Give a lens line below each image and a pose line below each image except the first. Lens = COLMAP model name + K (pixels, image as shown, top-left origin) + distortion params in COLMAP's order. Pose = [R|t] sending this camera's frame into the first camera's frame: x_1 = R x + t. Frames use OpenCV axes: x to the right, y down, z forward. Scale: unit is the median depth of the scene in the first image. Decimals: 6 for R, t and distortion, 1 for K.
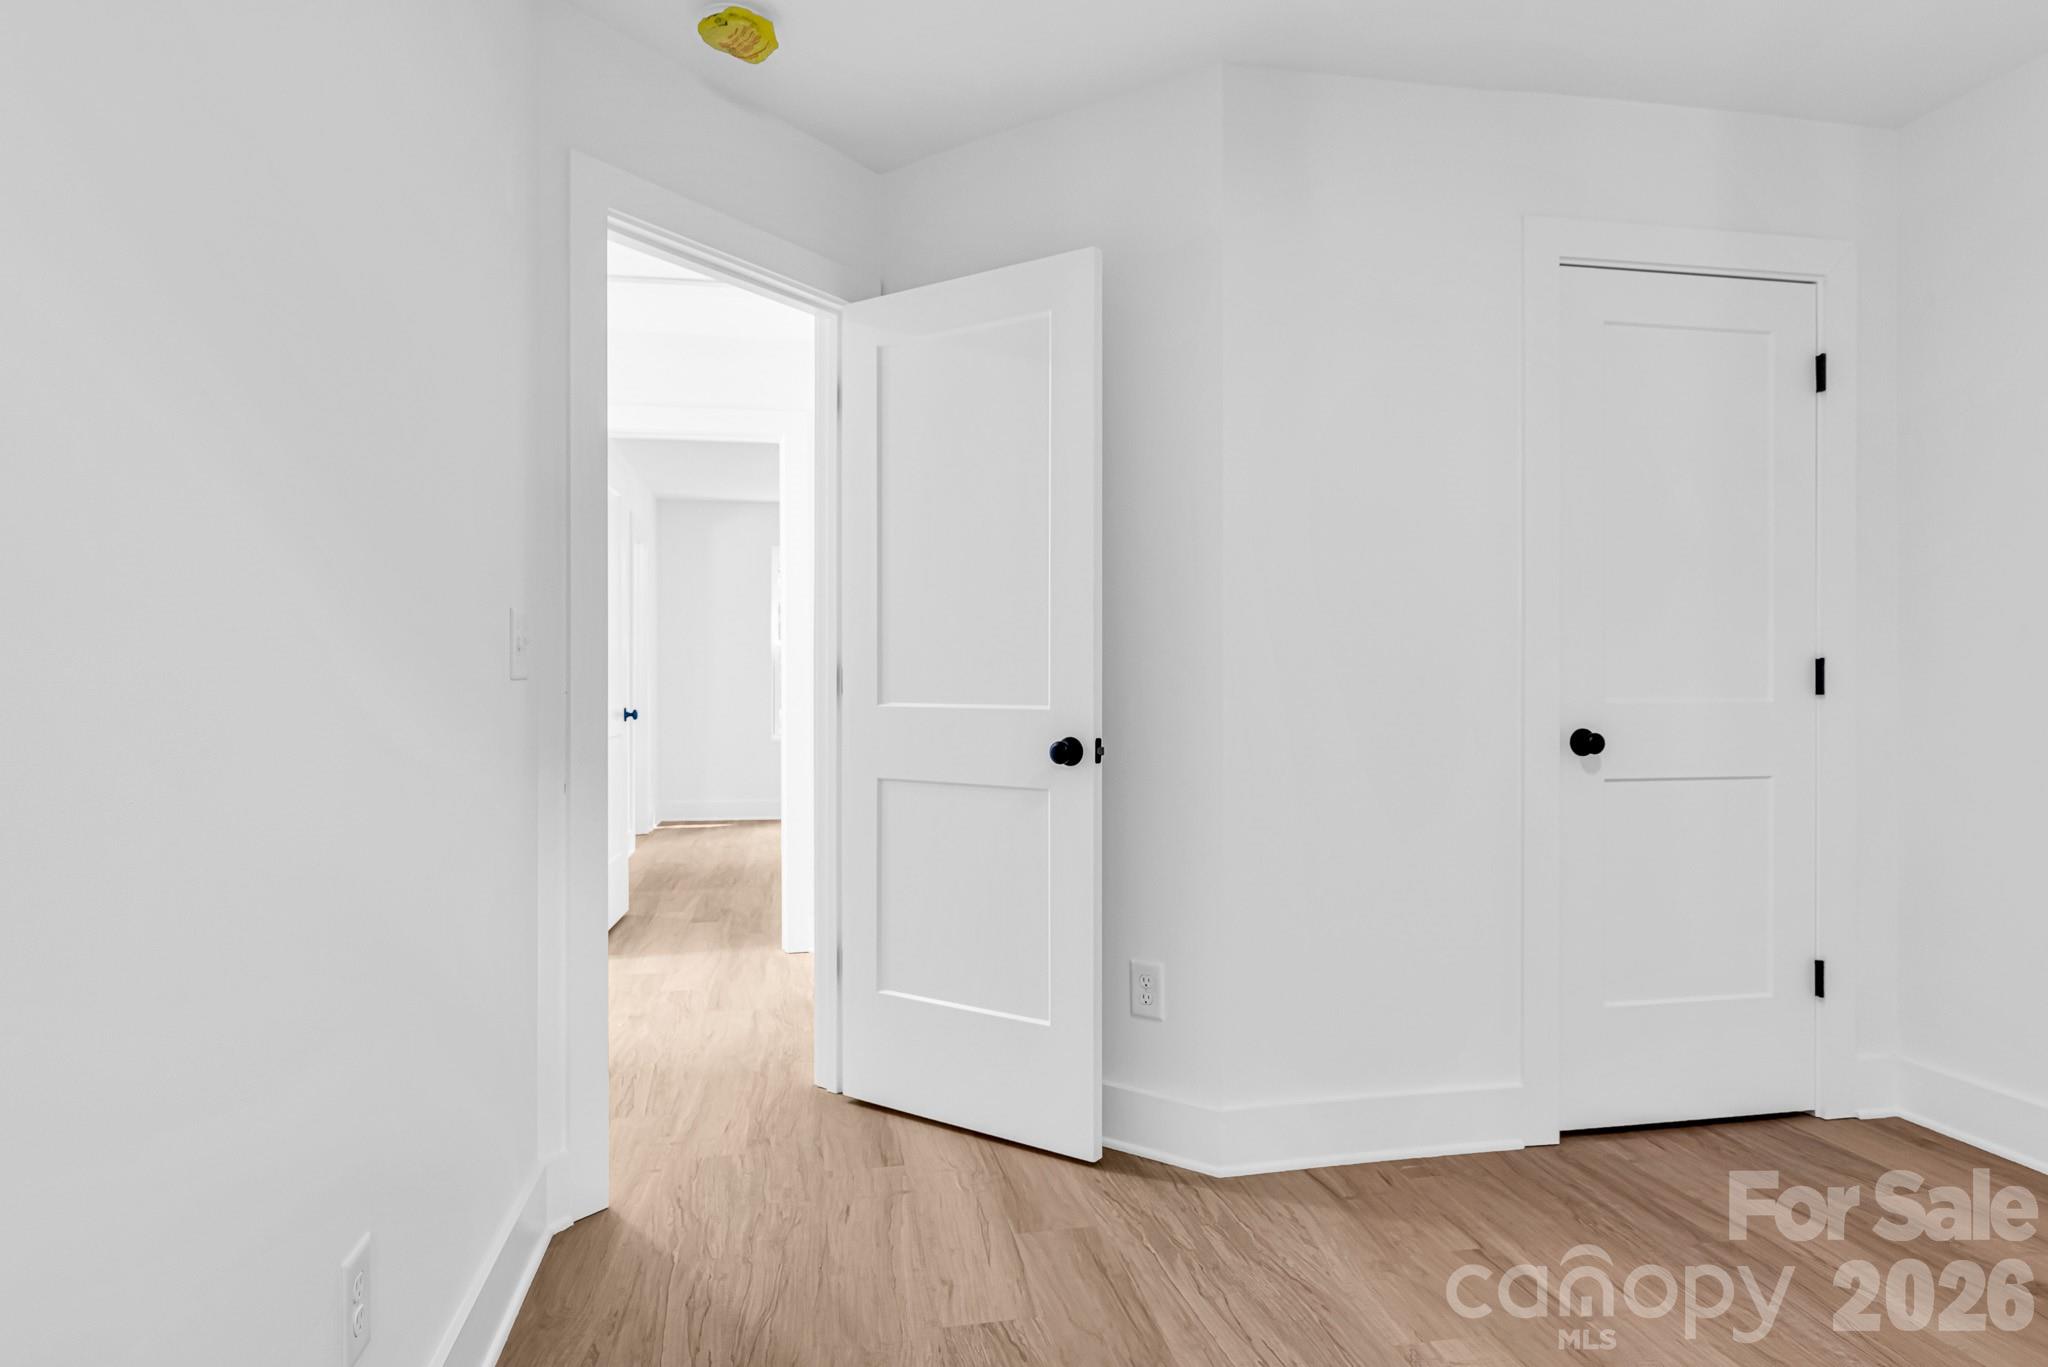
lens RADIAL K [[1208.8, 0, 1021.6], [0, 1208.8, 677.6], [0, 0, 1]] dist [0.036610, 0.000150]
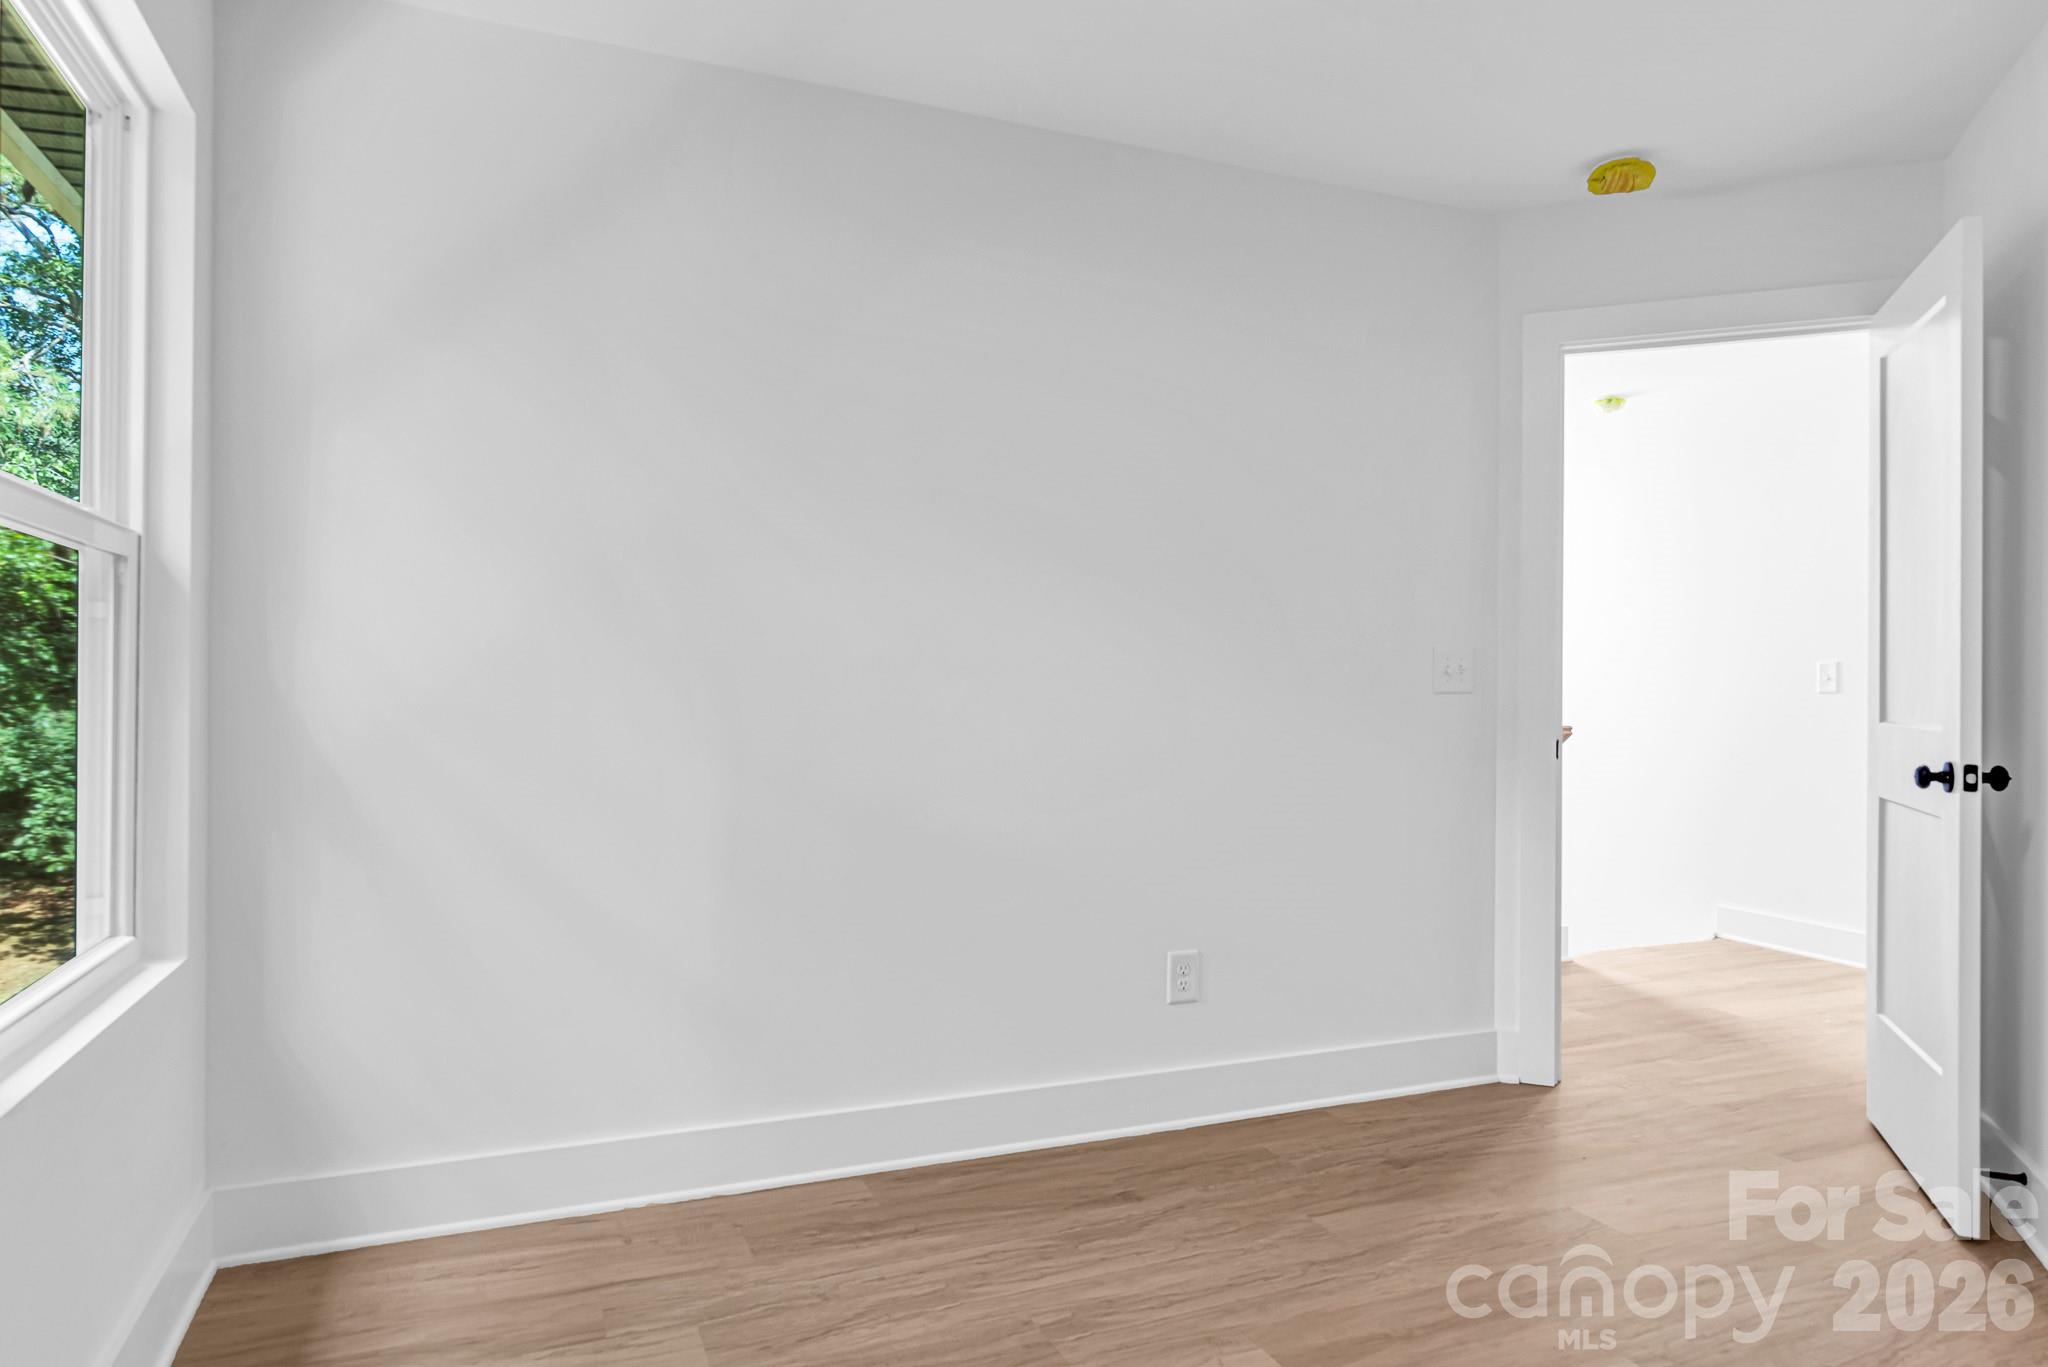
lens RADIAL K [[1226.6, 0, 1024.0], [0, 1226.6, 683.5], [0, 0, 1]] dist [-0.002282, 0.000373]
pose [[0.210385, 0.001677, -0.977617, 0.786544], [-0.006572, 0.999978, 0.000301, -0.005529], [0.977597, 0.006361, 0.210391, 0.131043]]
